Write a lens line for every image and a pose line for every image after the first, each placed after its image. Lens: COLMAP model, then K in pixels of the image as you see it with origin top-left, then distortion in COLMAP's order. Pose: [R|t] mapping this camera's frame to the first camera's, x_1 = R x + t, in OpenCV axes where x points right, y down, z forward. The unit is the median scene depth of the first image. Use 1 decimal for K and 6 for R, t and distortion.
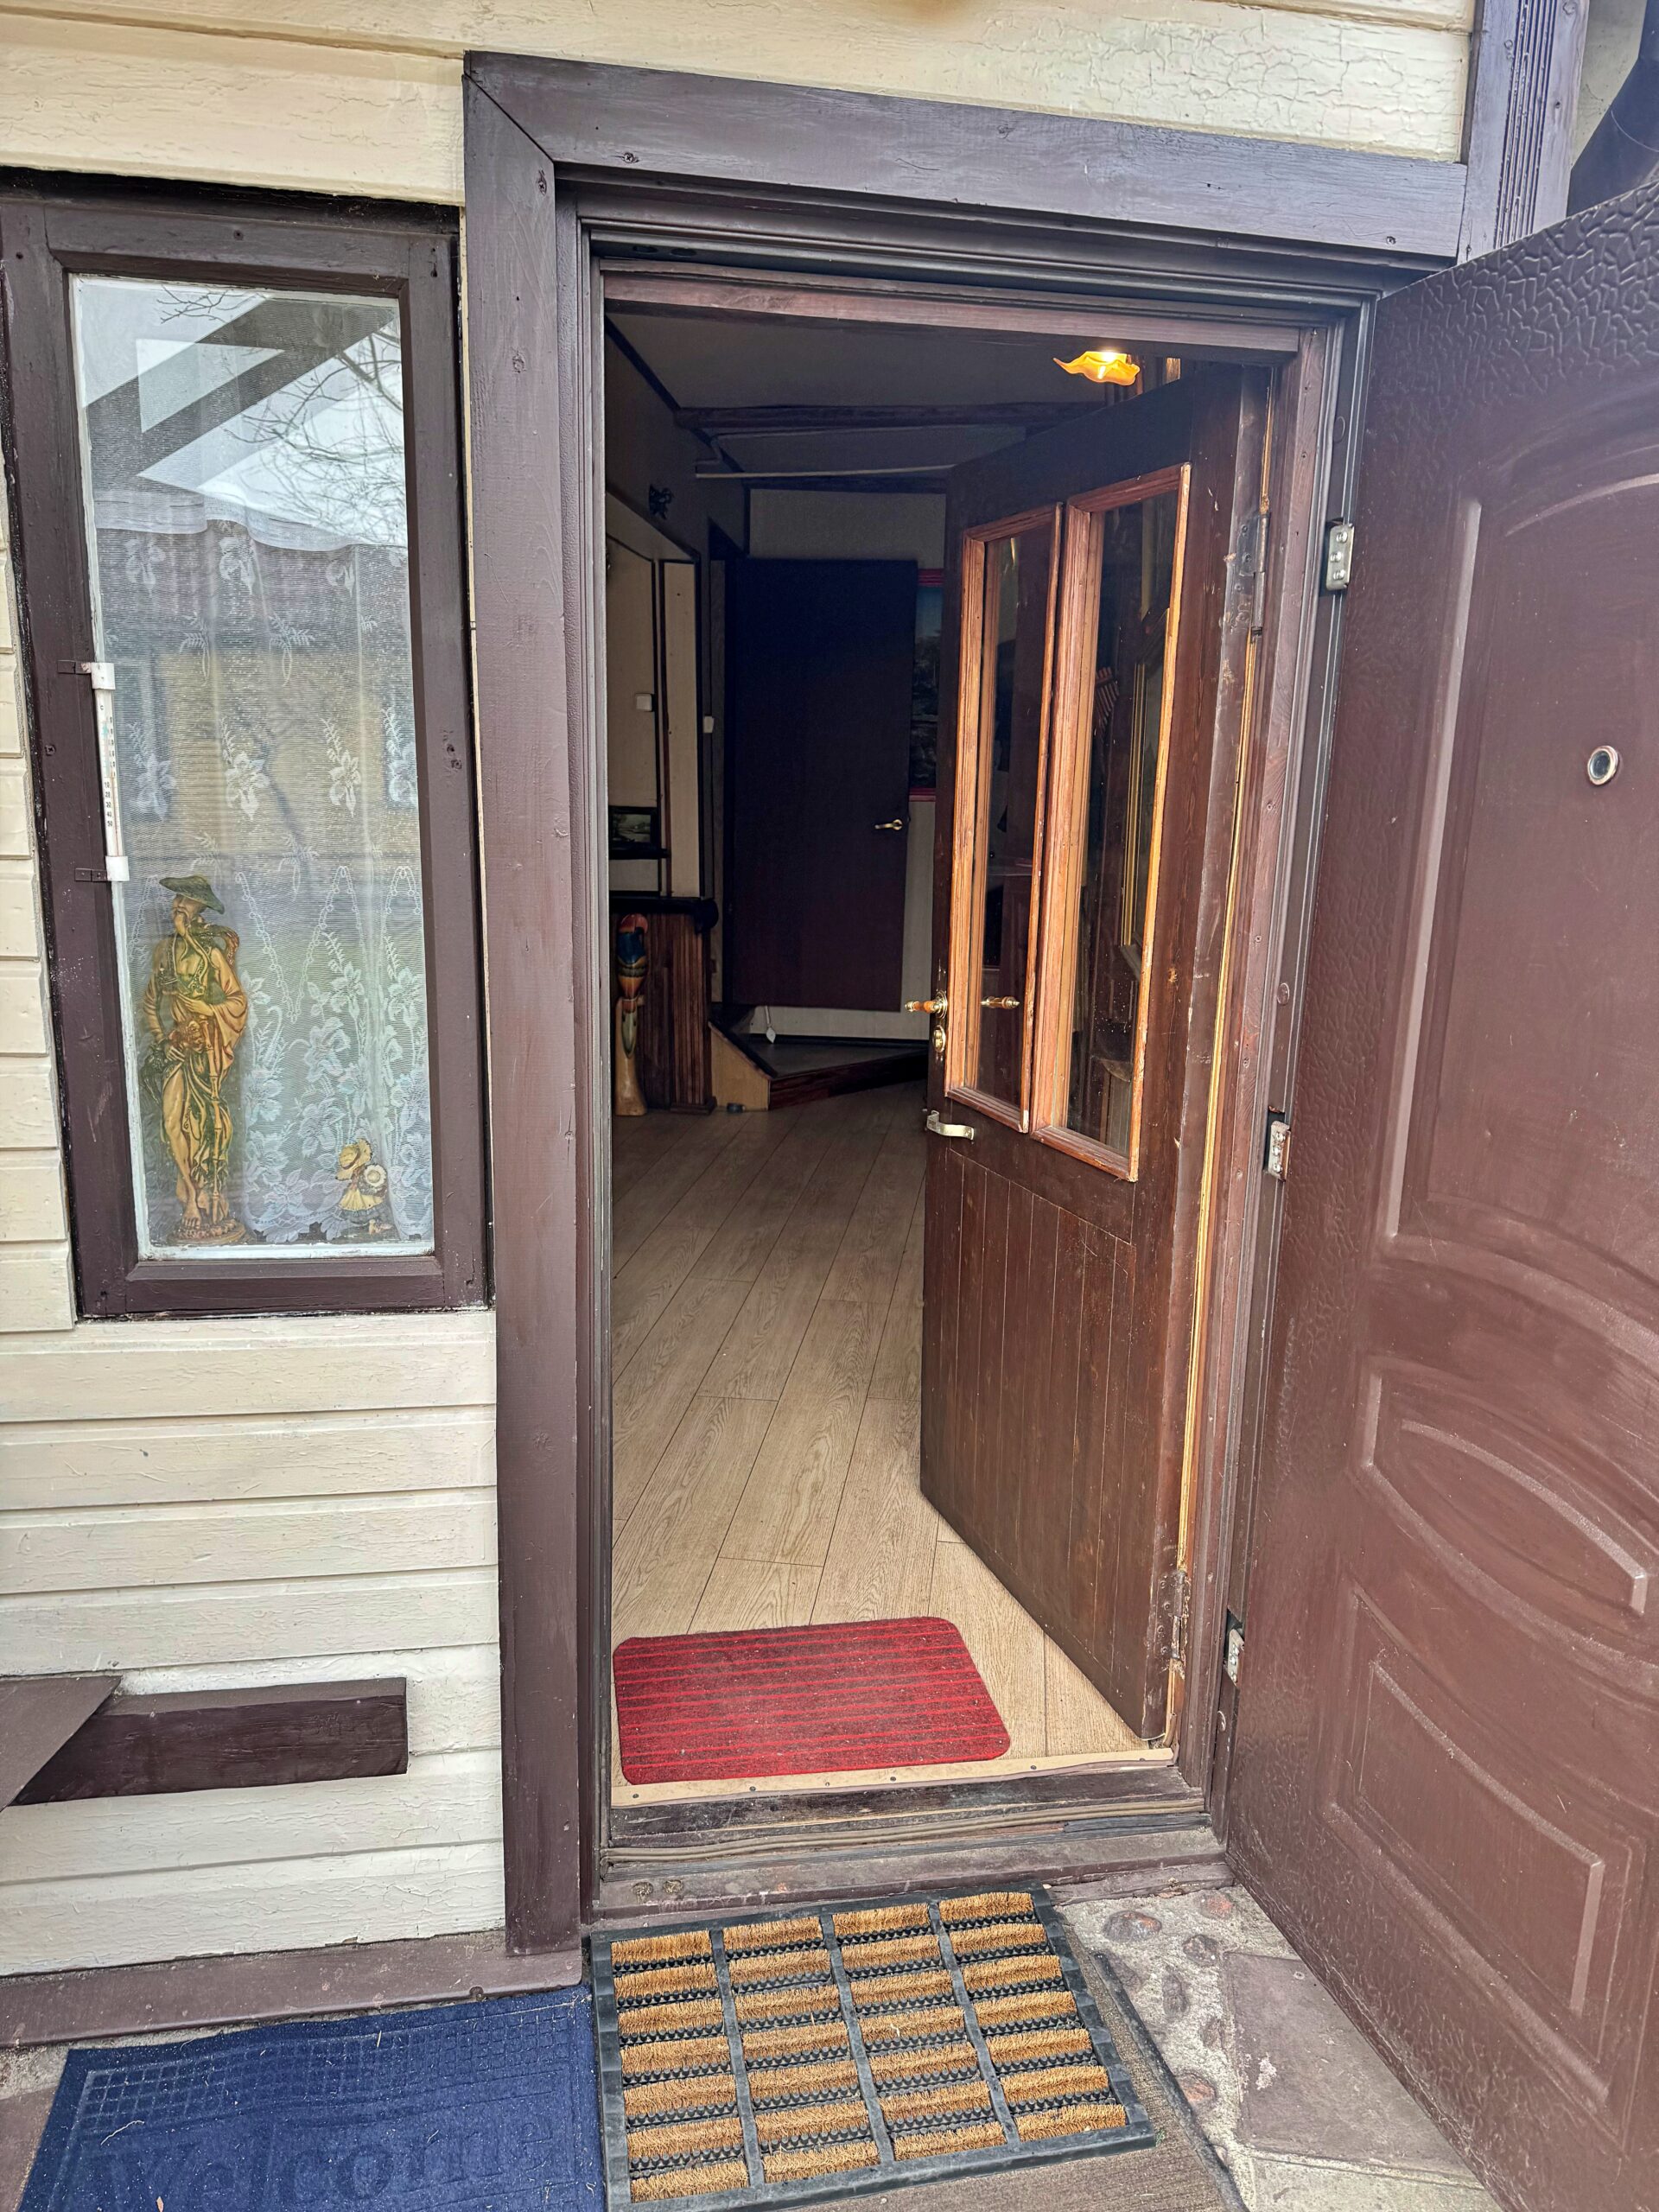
lens RADIAL K [[1616.6, 0, 829.5], [0, 1616.6, 1106.0], [0, 0, 1]] dist [0.008357, -0.001863]
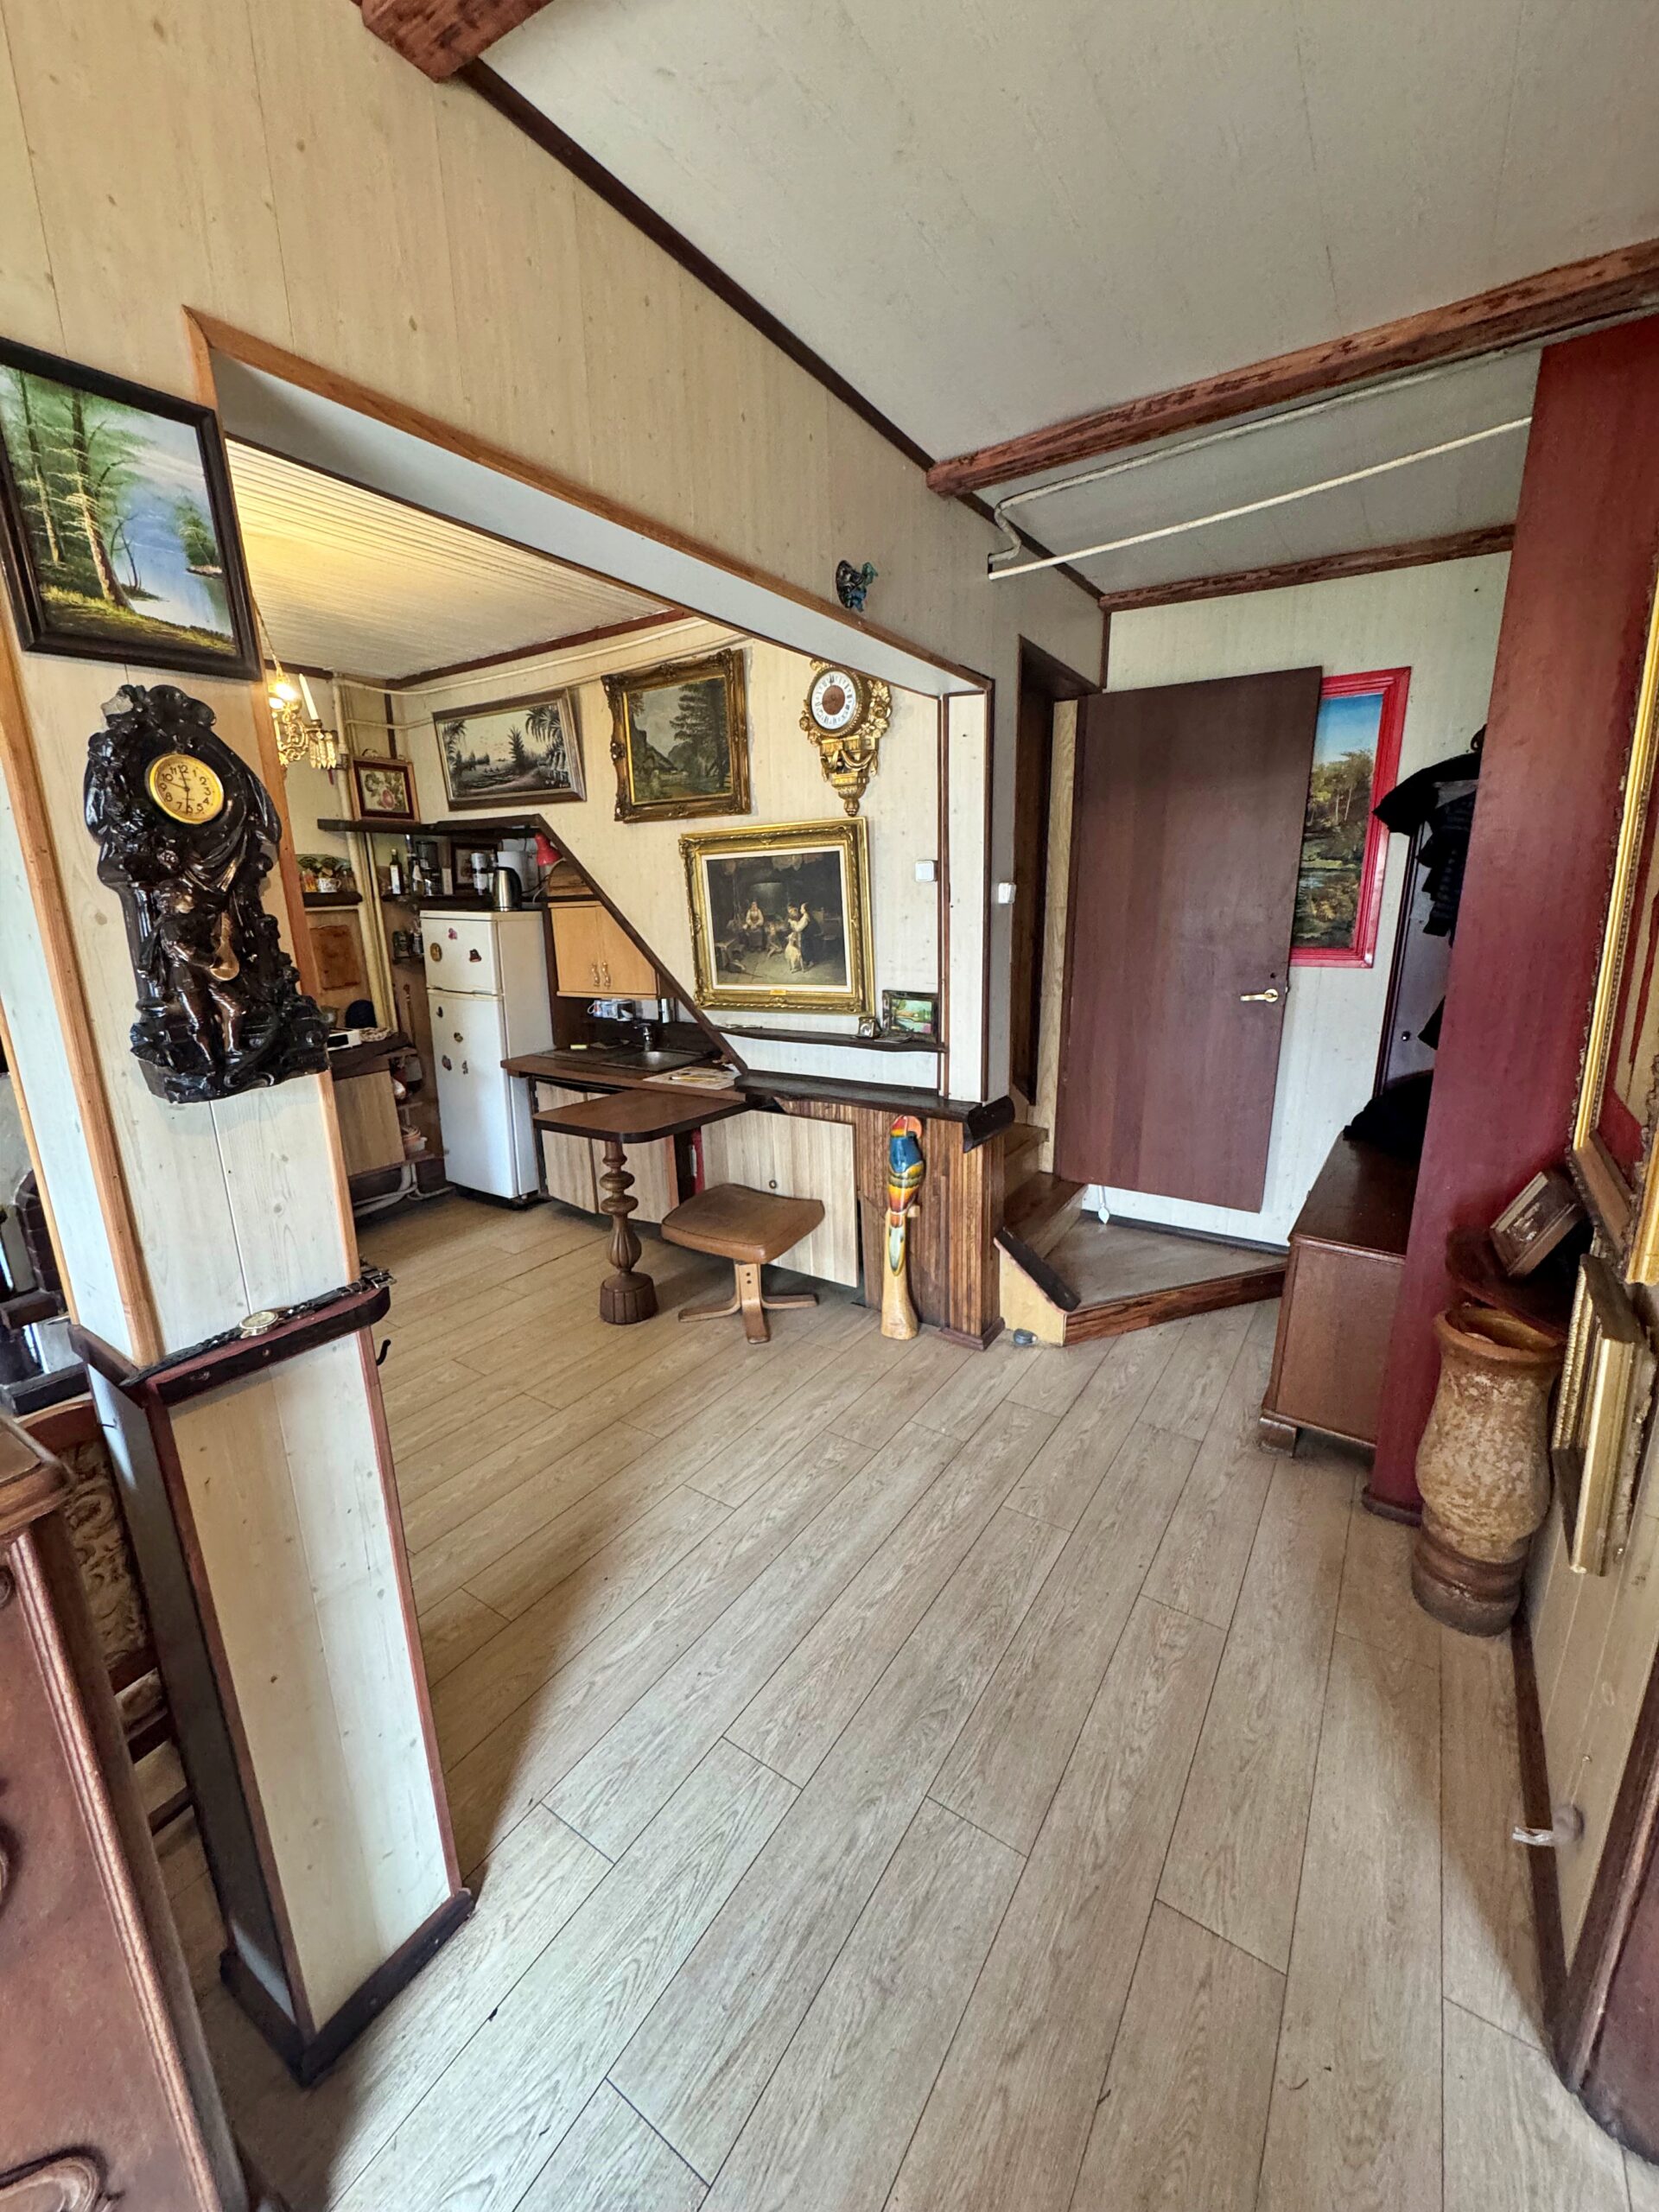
lens RADIAL K [[908.6, 0, 787.3], [0, 908.6, 1100.4], [0, 0, 1]] dist [-0.000947, -0.000087]
pose [[0.882989, 0.066534, -0.464654, 0.048352], [-0.054626, 0.997743, 0.039060, -0.141080], [0.466204, -0.009108, 0.884630, 0.532903]]
